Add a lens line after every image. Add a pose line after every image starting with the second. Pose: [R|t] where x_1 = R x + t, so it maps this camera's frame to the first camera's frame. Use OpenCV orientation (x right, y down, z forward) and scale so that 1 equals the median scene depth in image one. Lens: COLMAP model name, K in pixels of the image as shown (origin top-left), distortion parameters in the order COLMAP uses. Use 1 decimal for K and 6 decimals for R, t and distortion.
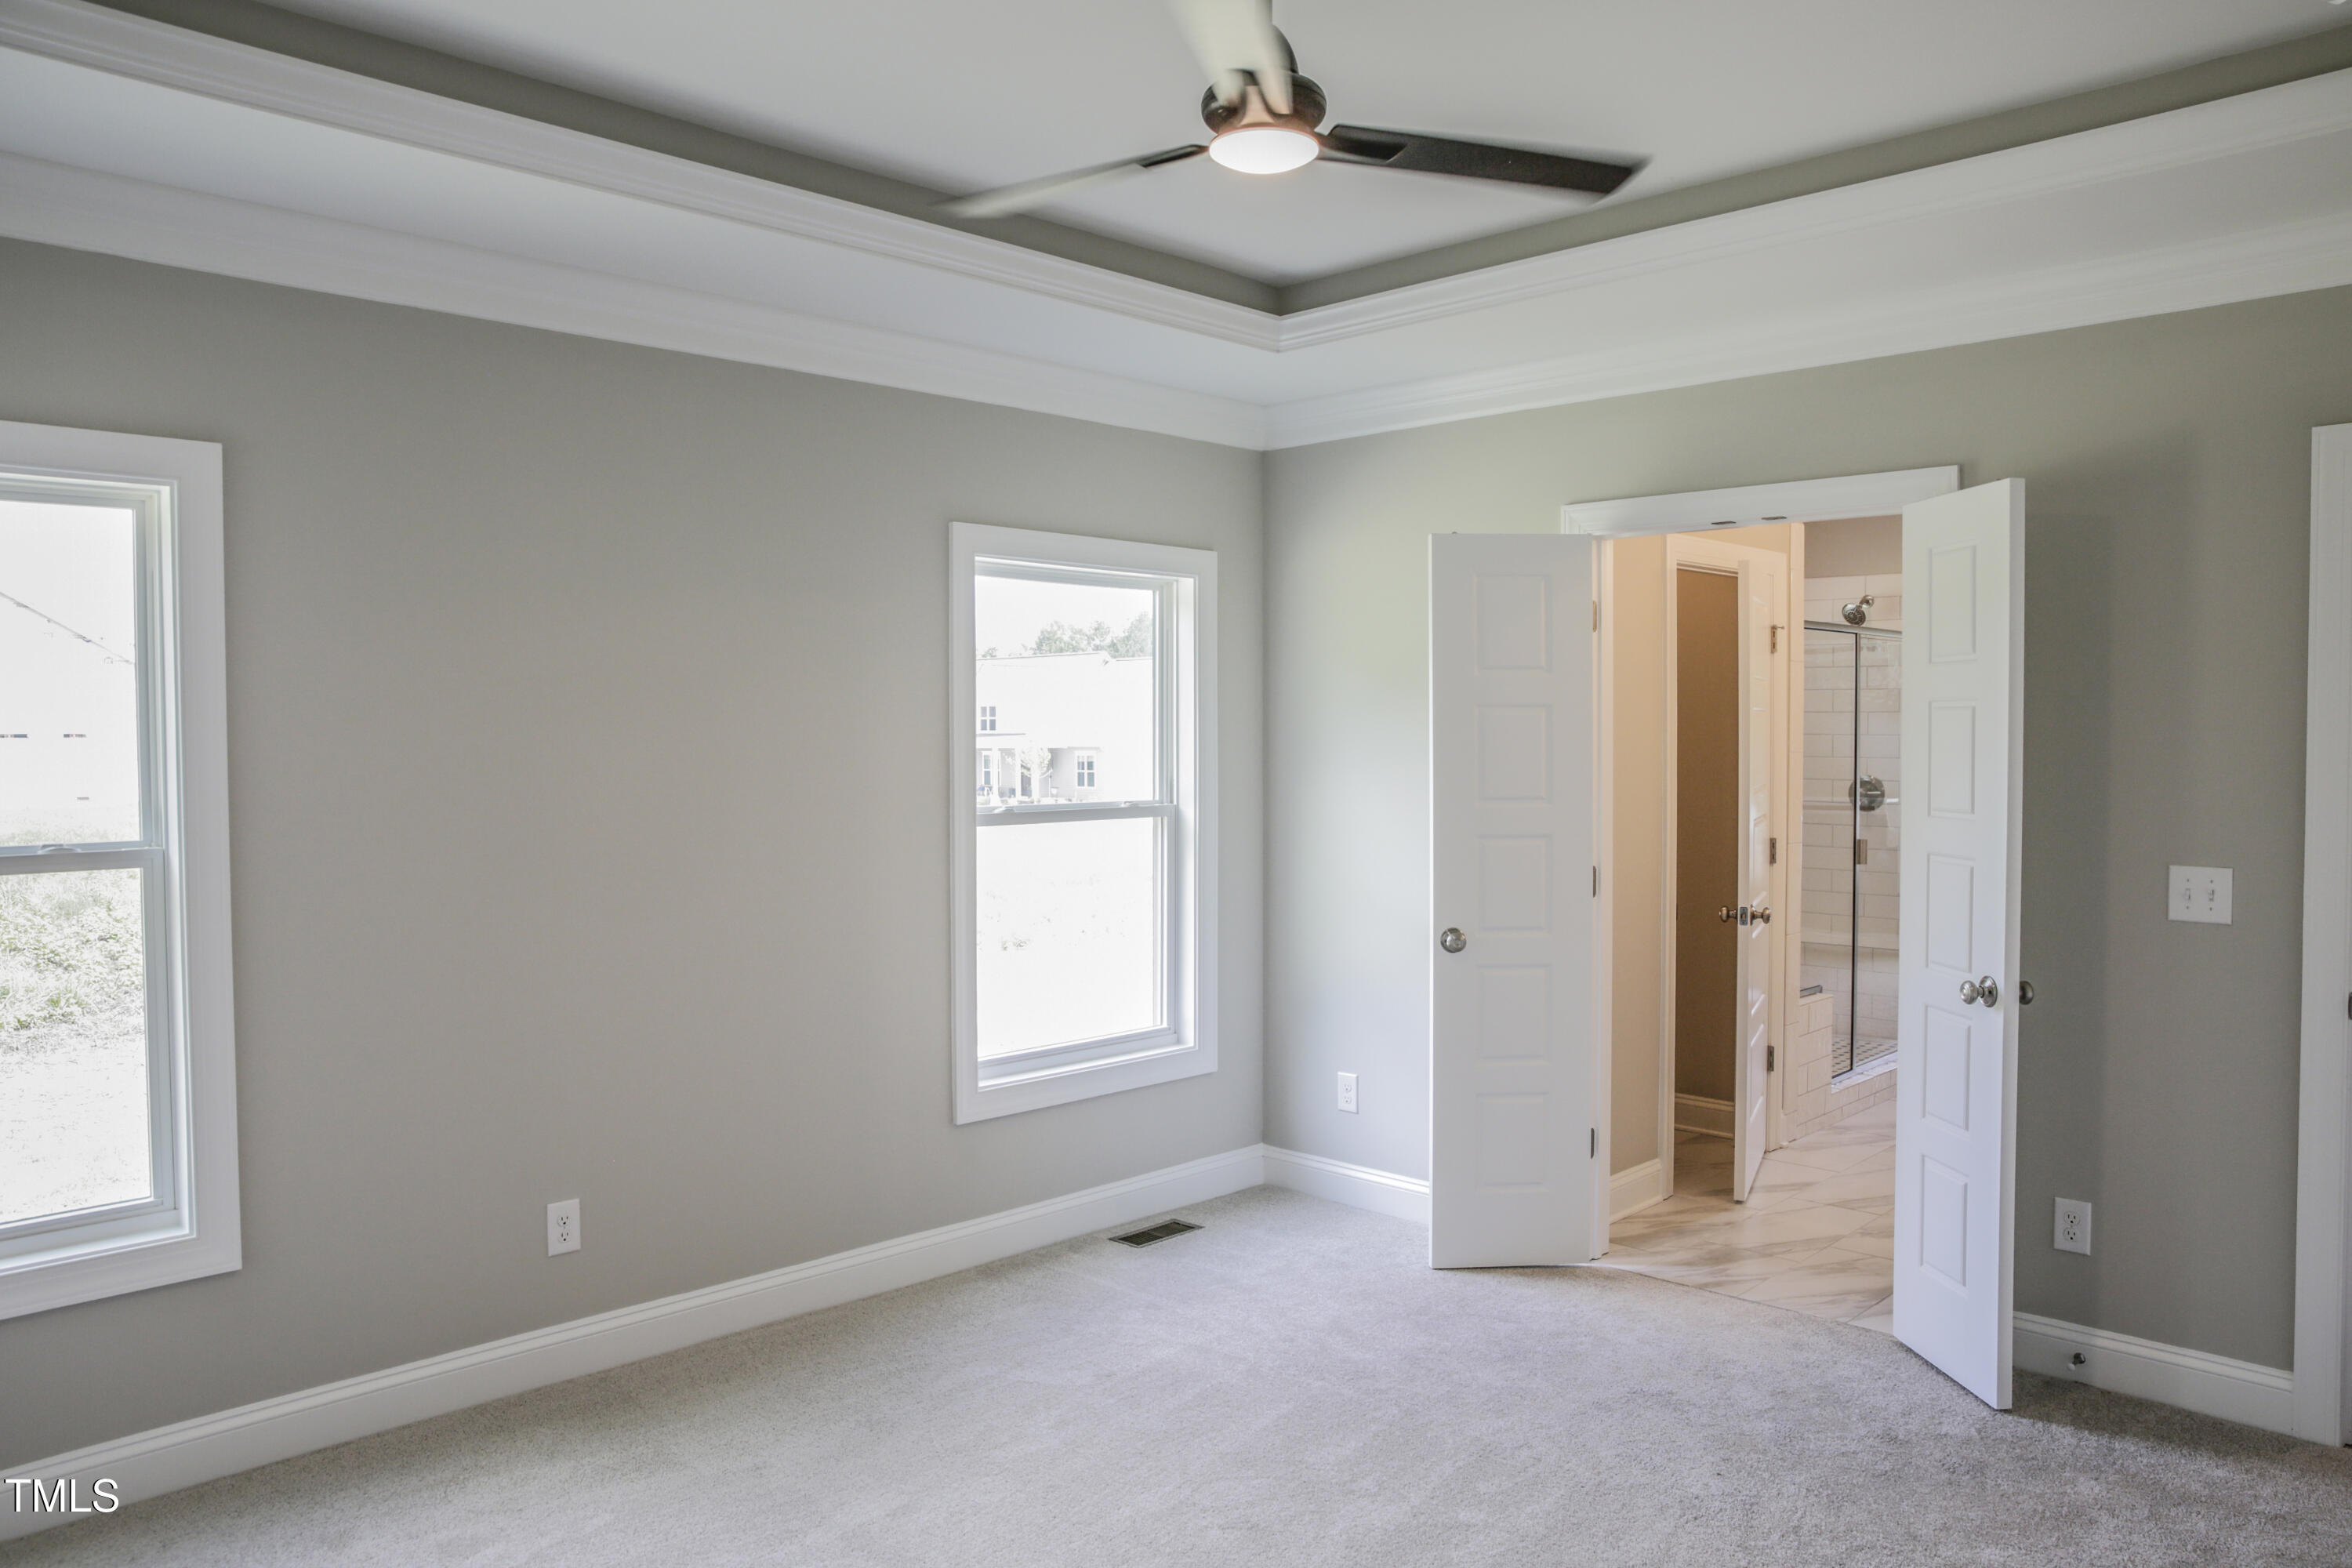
lens RADIAL K [[1673.8, 0, 1145.3], [0, 1673.8, 794.8], [0, 0, 1]] dist [-0.120660, 0.096961]
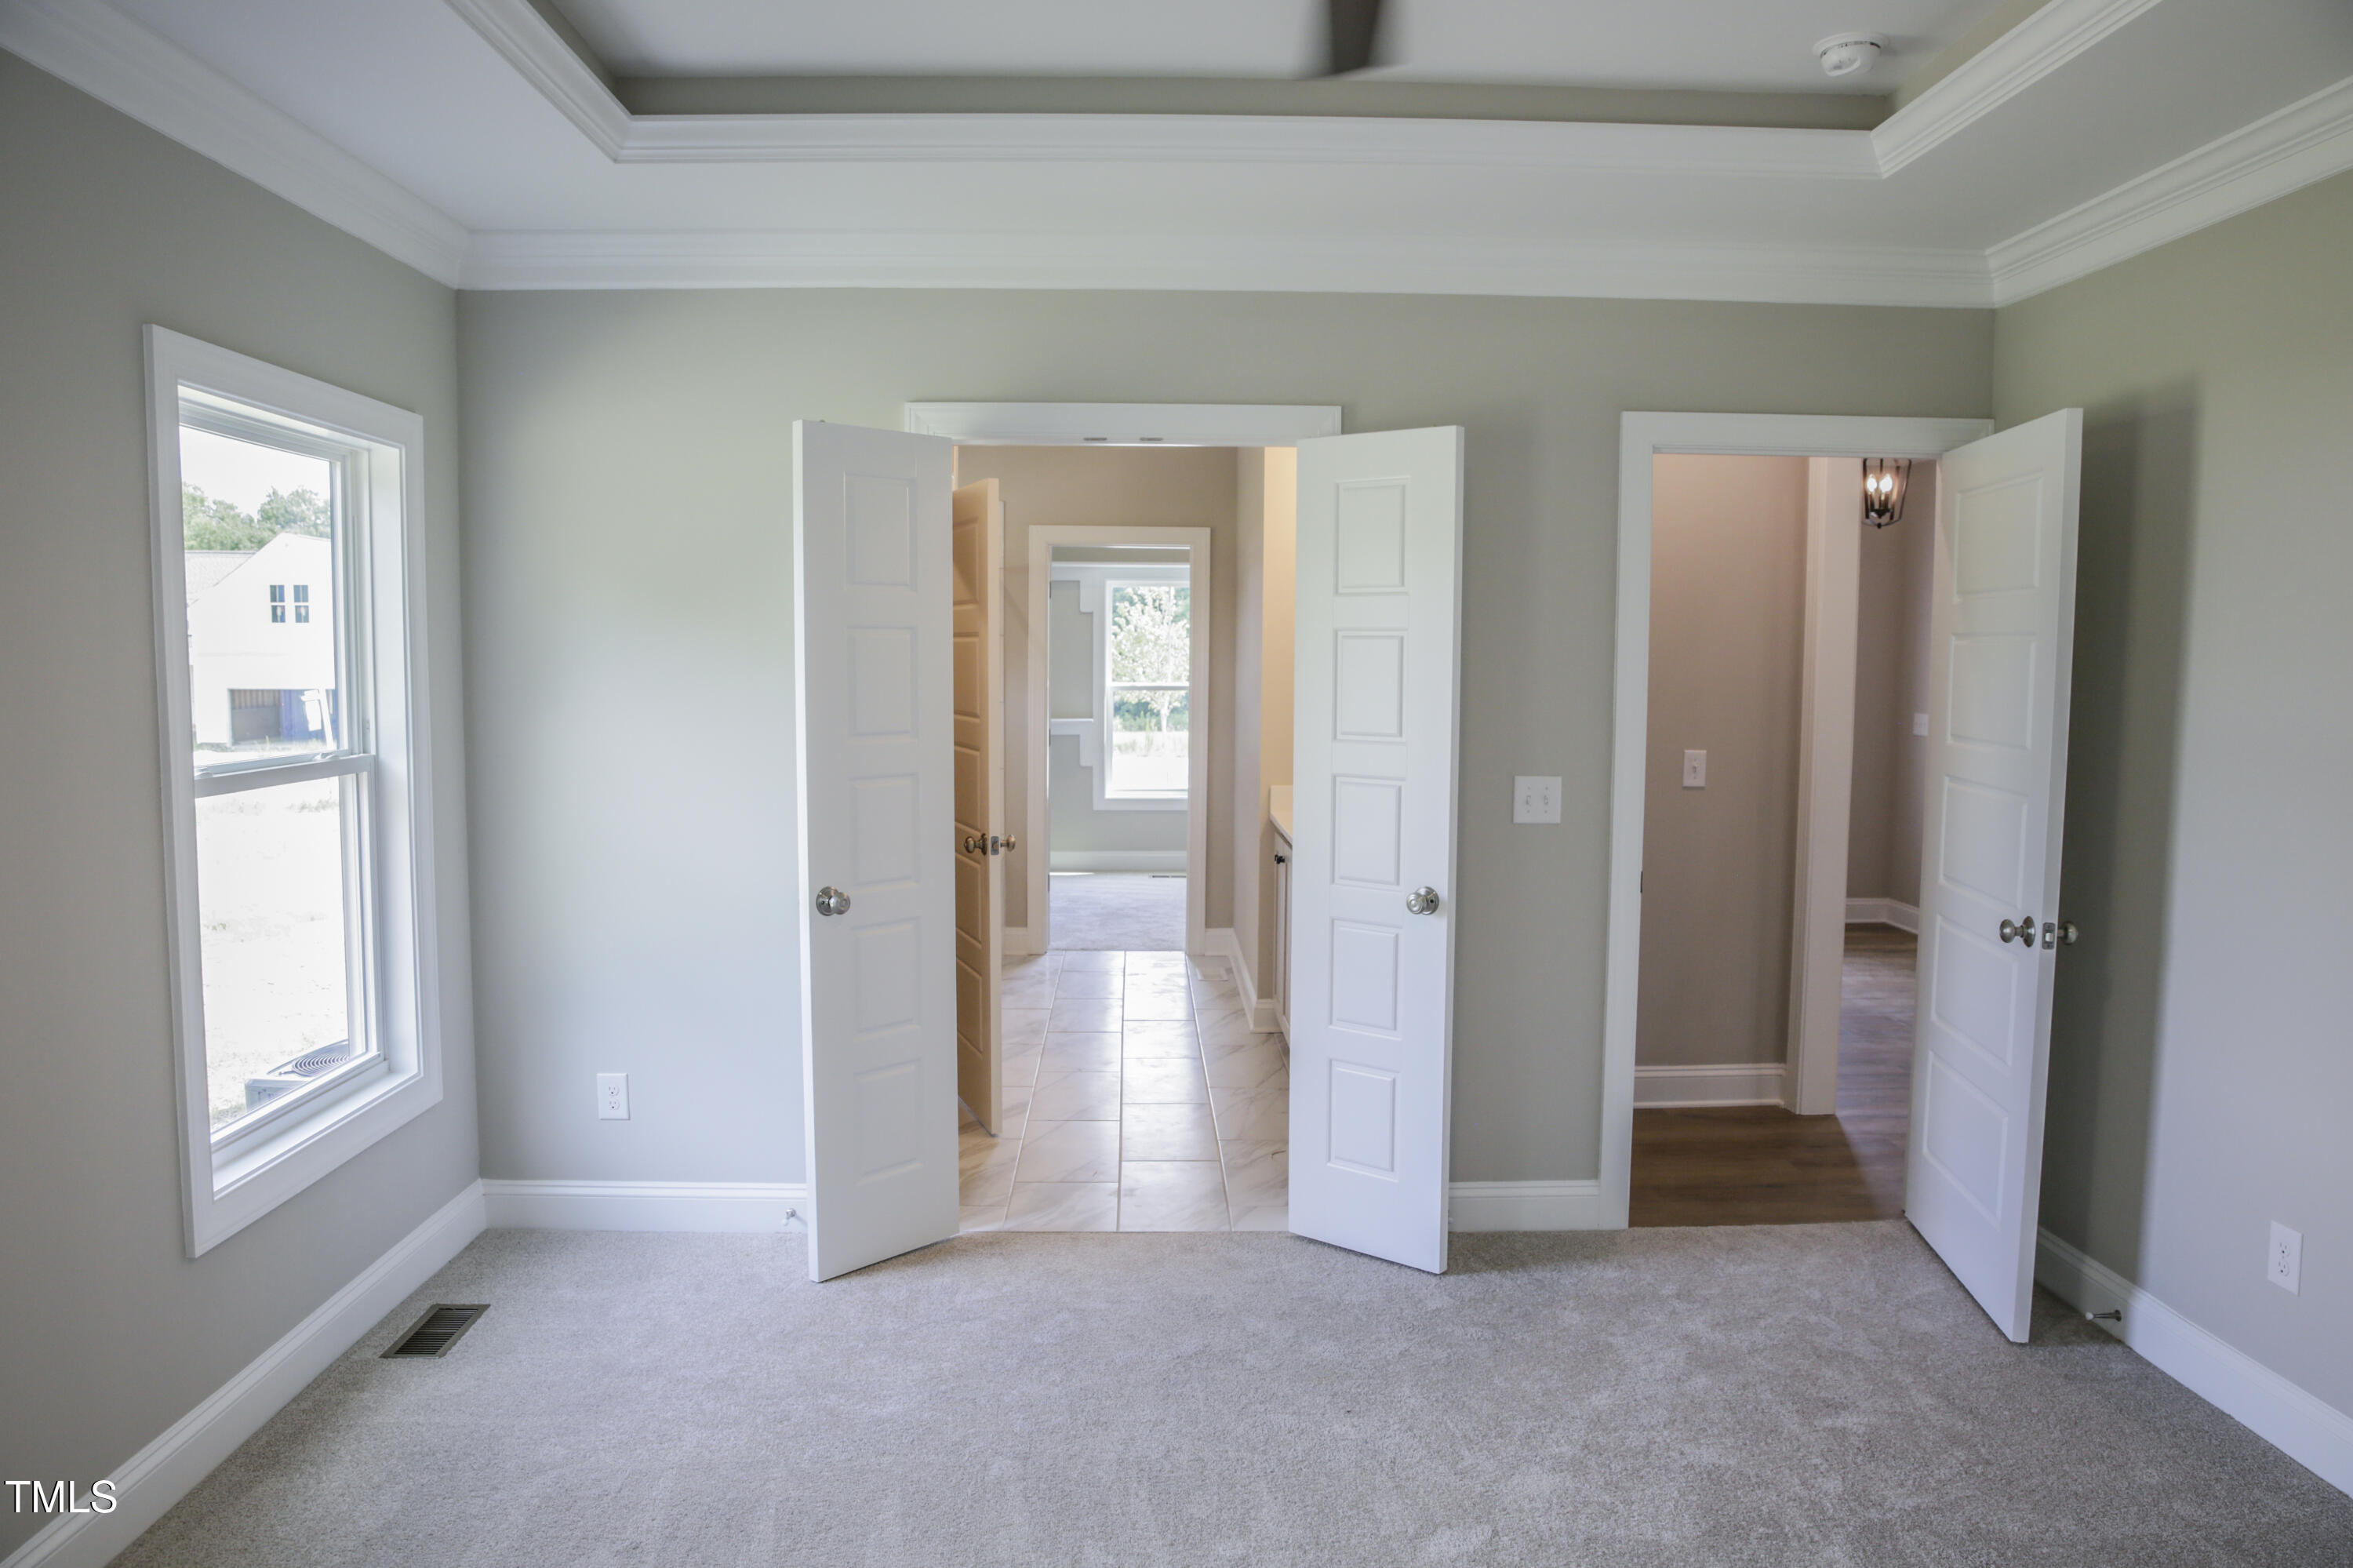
lens RADIAL K [[1612.2, 0, 1165.6], [0, 1612.2, 789.7], [0, 0, 1]] dist [-0.110812, 0.084850]
pose [[0.681937, -0.054582, 0.729372, -0.297559], [0.018945, 0.998195, 0.056986, -0.013585], [-0.731166, -0.025043, 0.681740, 0.314714]]
